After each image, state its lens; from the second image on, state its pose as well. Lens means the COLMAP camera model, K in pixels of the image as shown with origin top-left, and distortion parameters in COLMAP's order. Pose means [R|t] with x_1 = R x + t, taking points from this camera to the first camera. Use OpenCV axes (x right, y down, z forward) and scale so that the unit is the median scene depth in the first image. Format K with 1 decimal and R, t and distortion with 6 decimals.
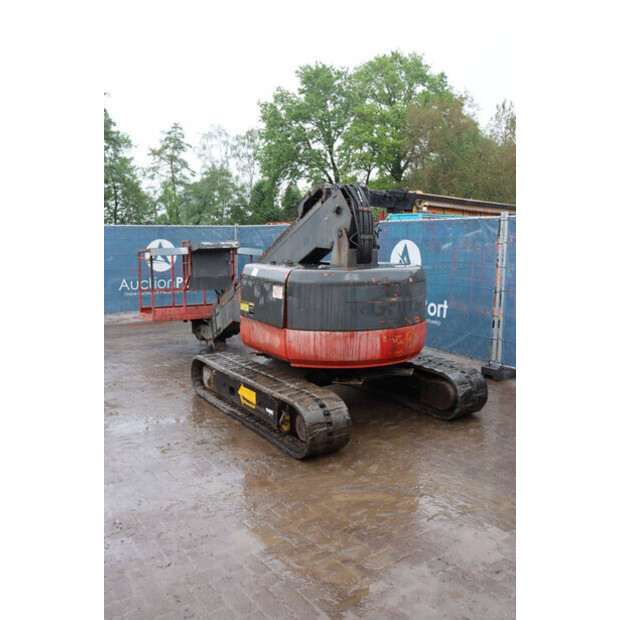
lens RADIAL K [[547.2, 0, 309.5], [0, 547.2, 299.6], [0, 0, 1]] dist [-0.133662, 0.119956]
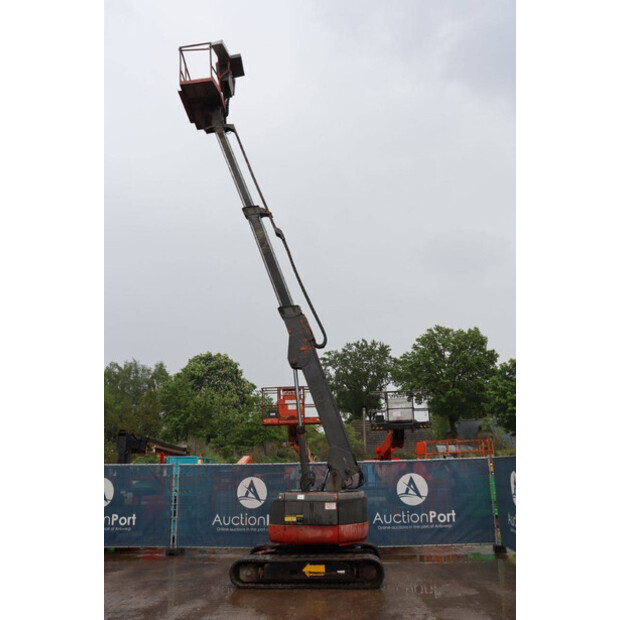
lens RADIAL K [[547.2, 0, 309.5], [0, 547.2, 299.6], [0, 0, 1]] dist [-0.133662, 0.119956]
pose [[0.614799, 0.224618, 0.756022, -1.641235], [0.106196, 0.926281, -0.361561, -0.009293], [-0.781502, 0.302574, 0.545623, -0.182810]]
